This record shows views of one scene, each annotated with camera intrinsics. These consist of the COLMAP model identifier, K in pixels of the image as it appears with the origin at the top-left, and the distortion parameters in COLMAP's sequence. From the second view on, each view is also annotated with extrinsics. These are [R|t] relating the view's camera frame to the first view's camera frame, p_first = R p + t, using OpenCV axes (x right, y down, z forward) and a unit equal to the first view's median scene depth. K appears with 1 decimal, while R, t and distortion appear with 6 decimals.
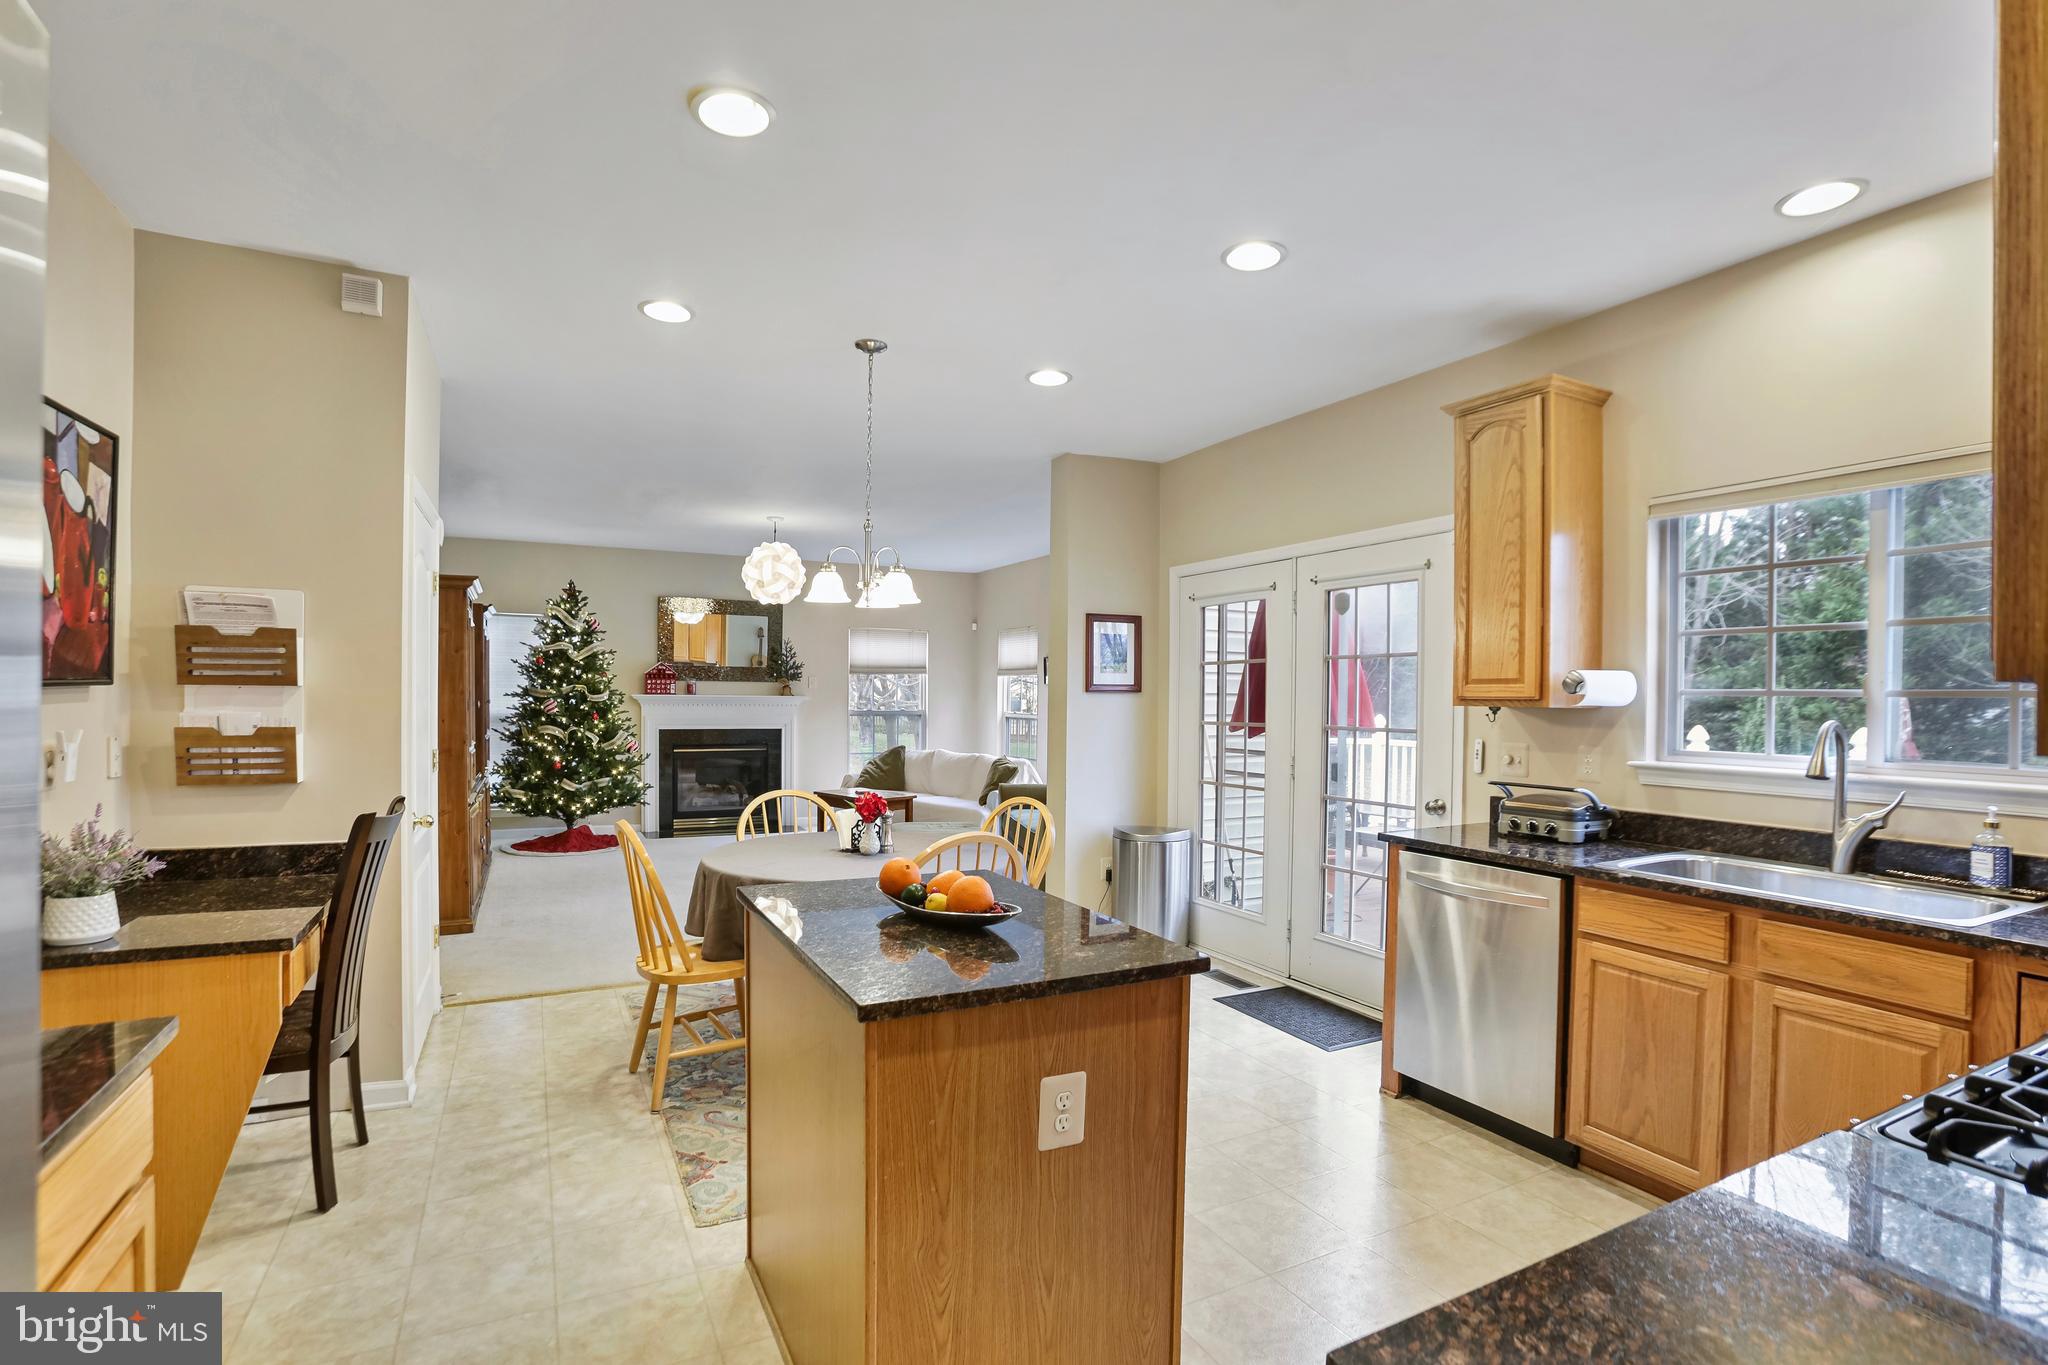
lens RADIAL K [[948.7, 0, 1017.9], [0, 948.7, 713.9], [0, 0, 1]] dist [-0.054556, 0.013667]
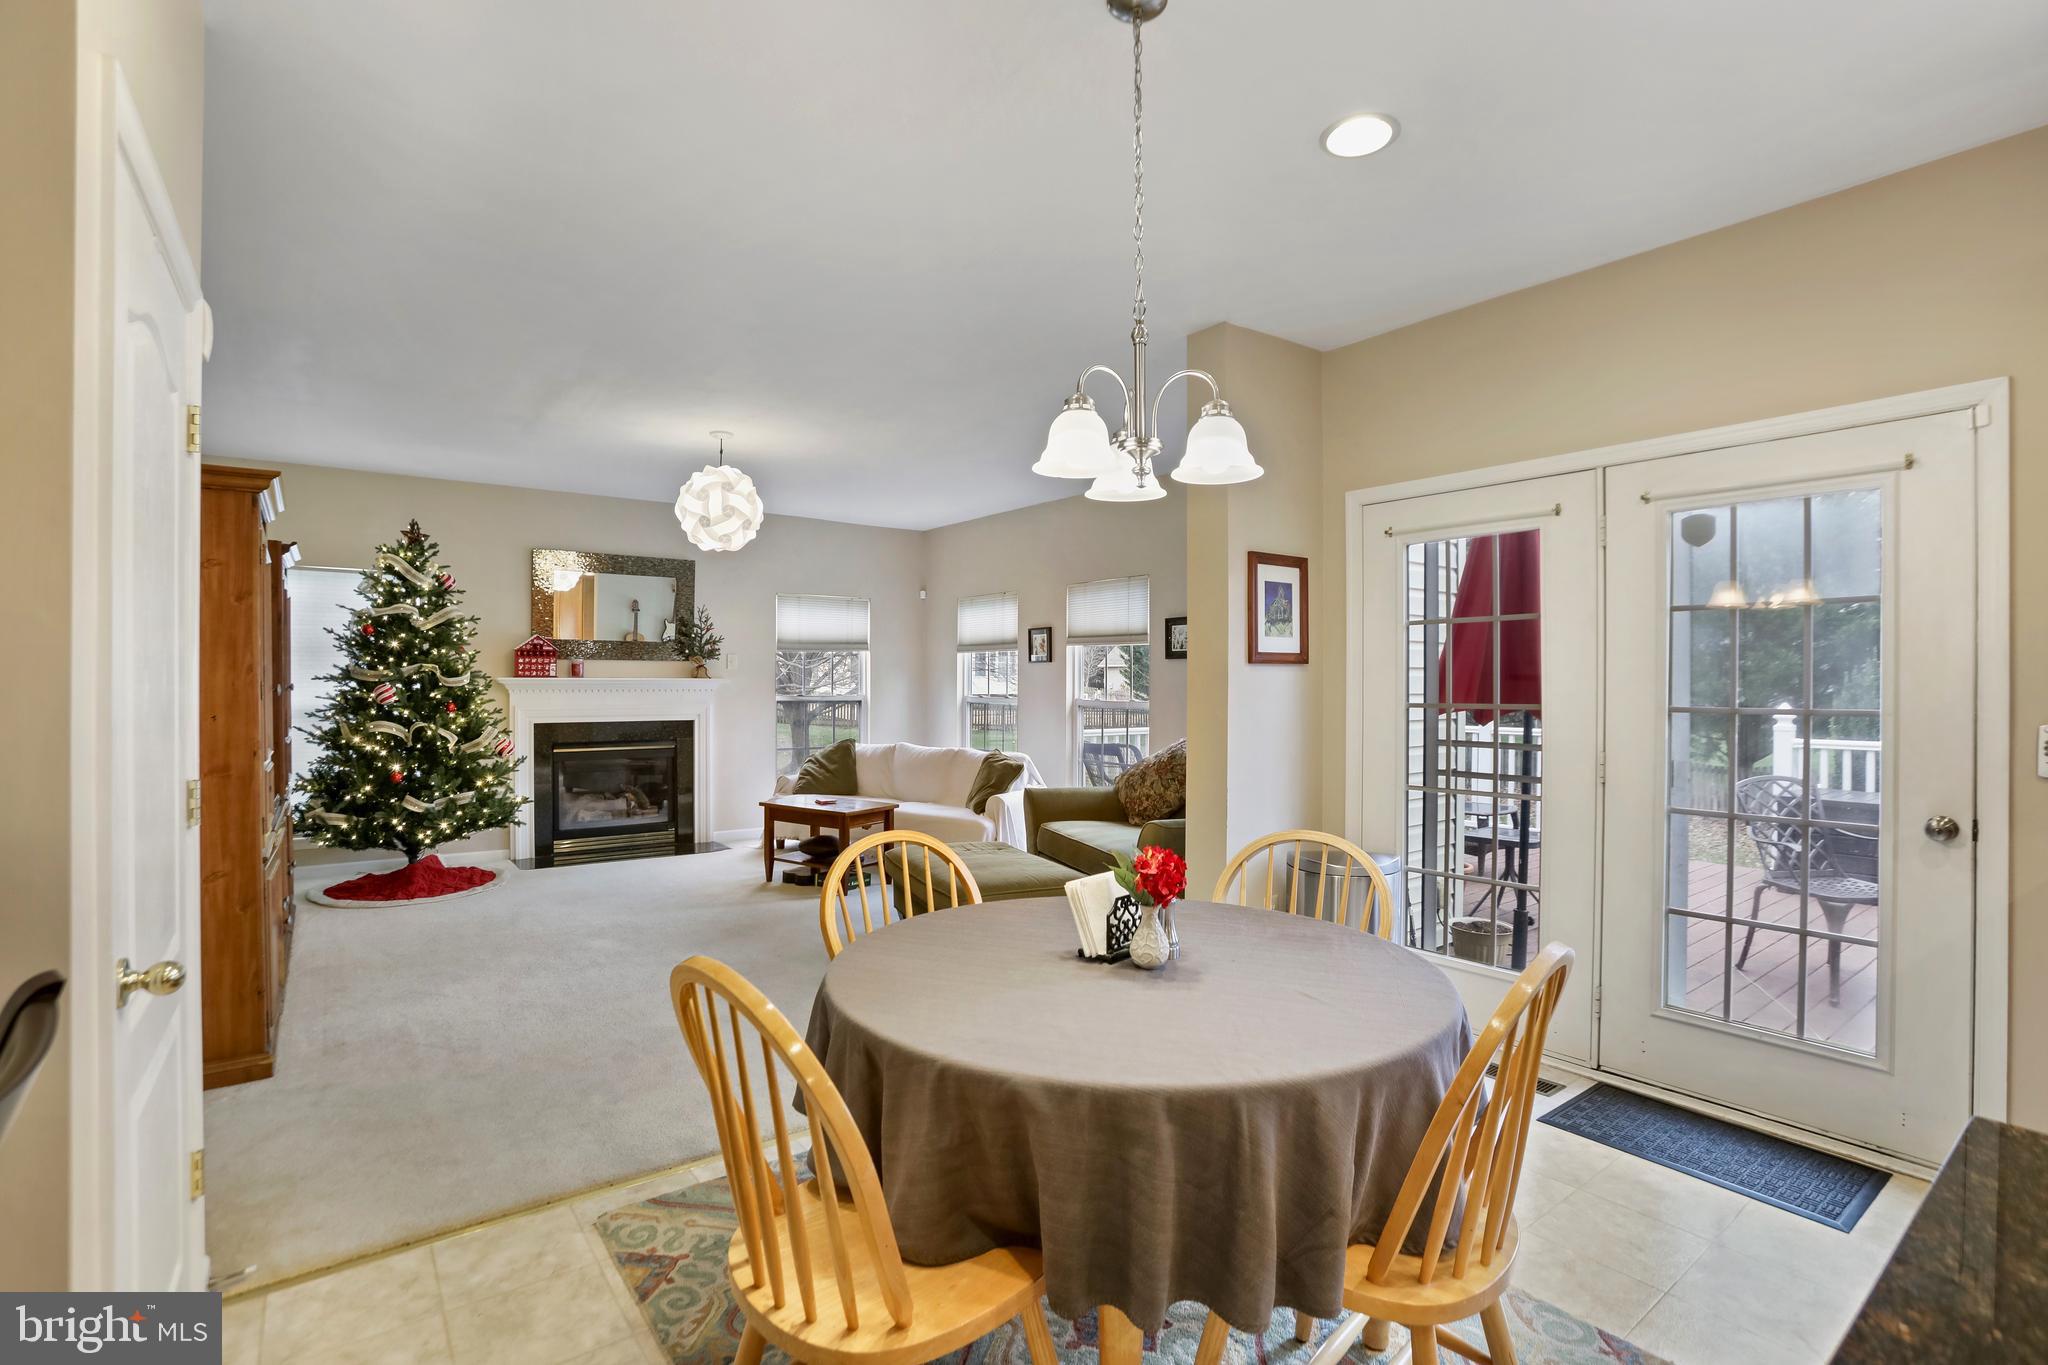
lens RADIAL K [[948.7, 0, 1034.1], [0, 948.7, 689.5], [0, 0, 1]] dist [-0.054556, 0.013667]
pose [[0.984959, -0.009059, 0.172549, -0.133182], [0.010950, 0.999890, -0.010012, 0.001049], [-0.172439, 0.011751, 0.984950, 0.219751]]
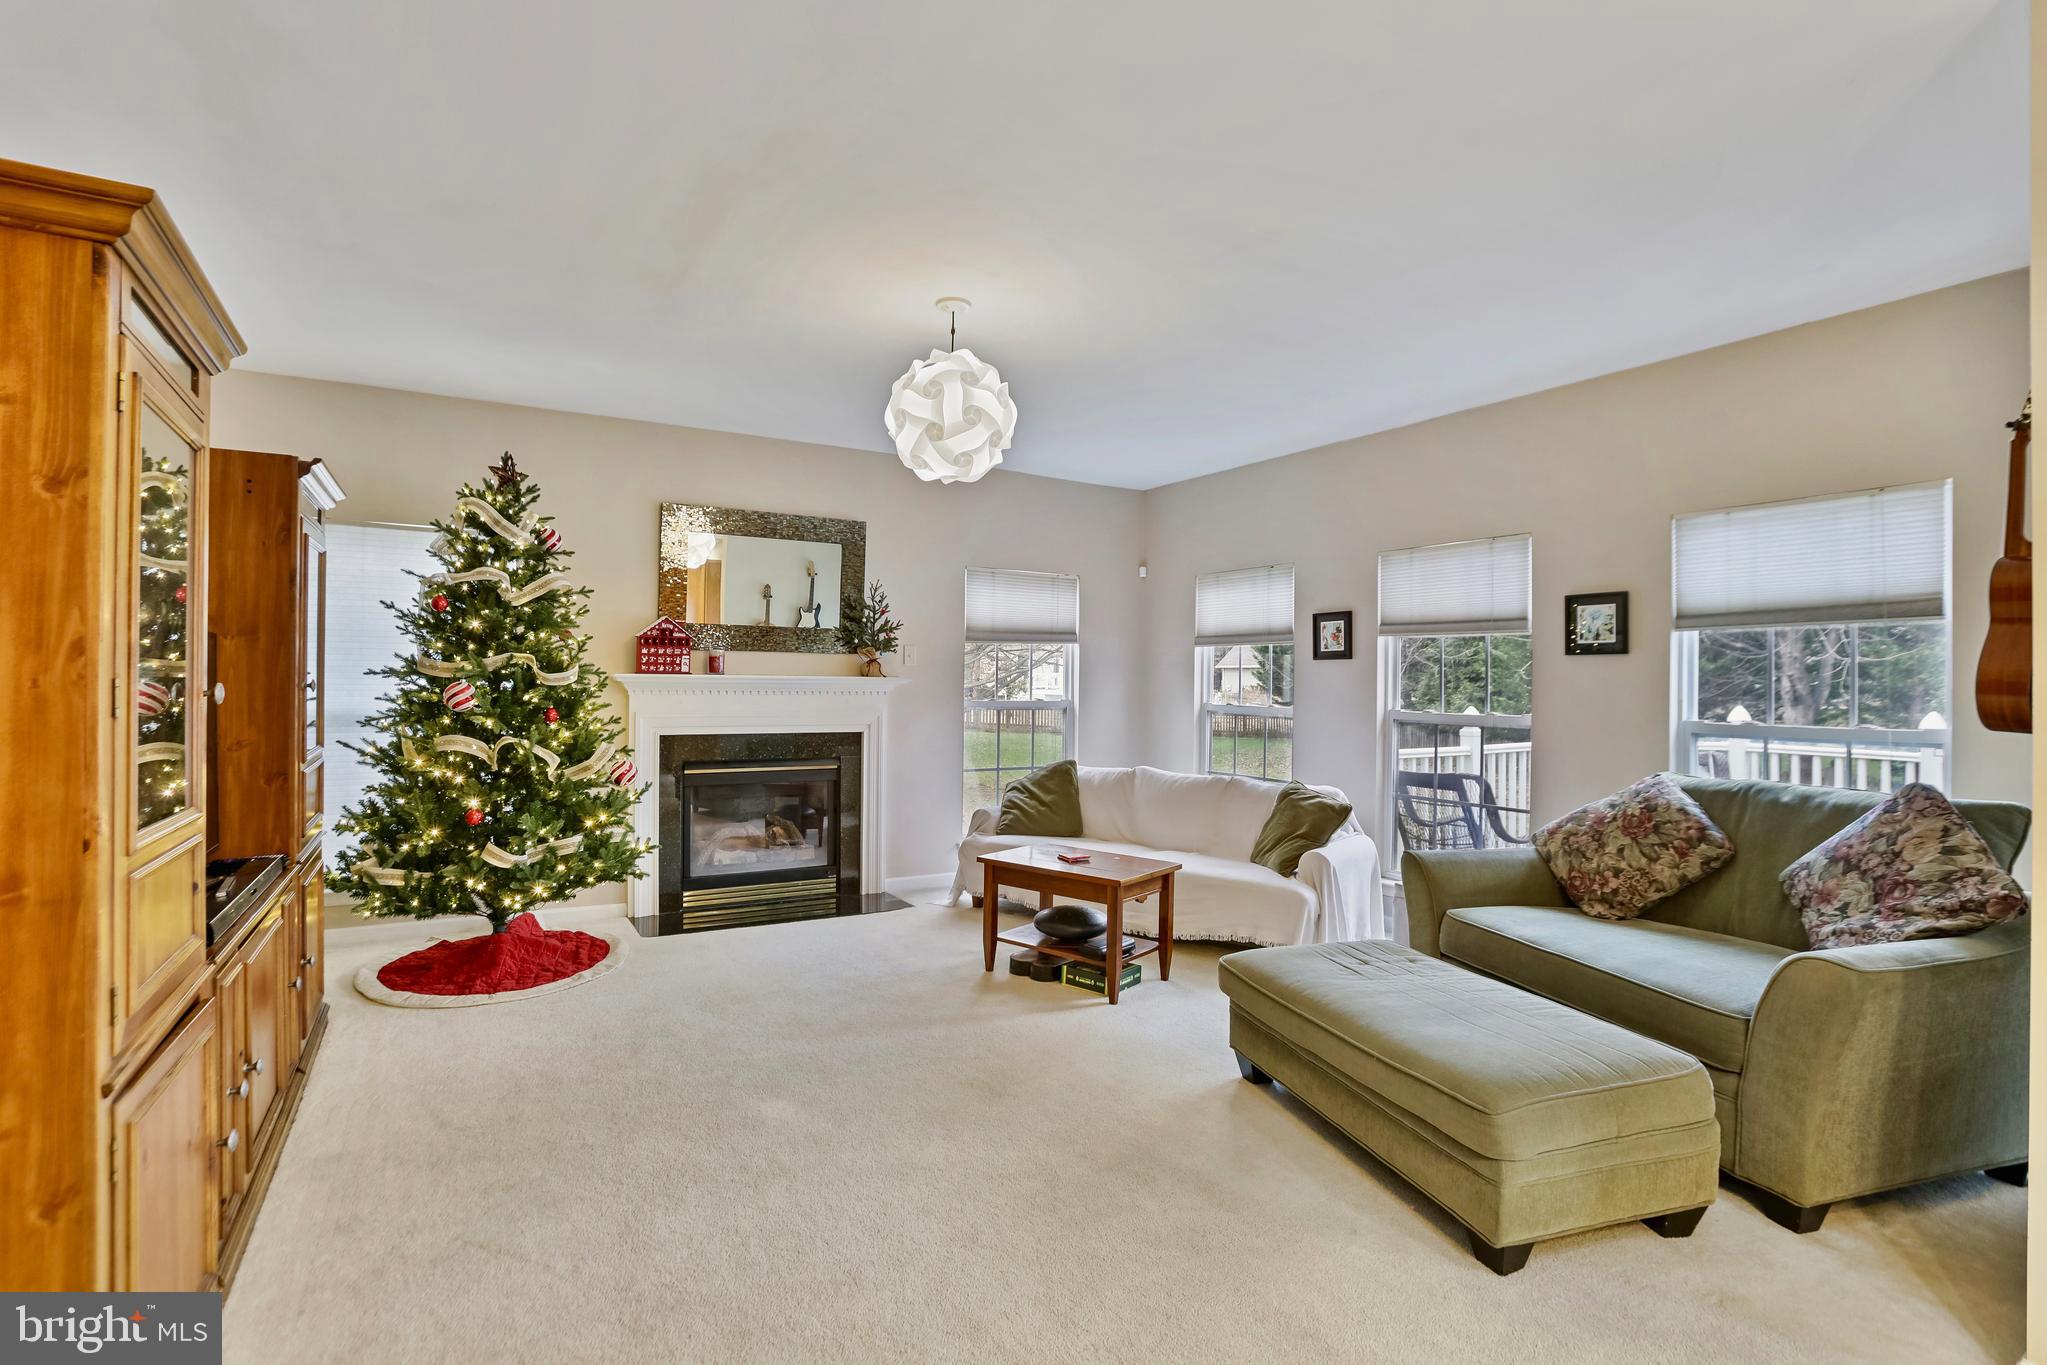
lens RADIAL K [[948.2, 0, 1031.2], [0, 948.2, 676.4], [0, 0, 1]] dist [-0.054556, 0.013667]
pose [[0.997245, 0.001146, 0.074175, -0.231489], [0.000696, 0.999692, -0.024798, -0.005743], [-0.074180, 0.024781, 0.996937, 0.479886]]
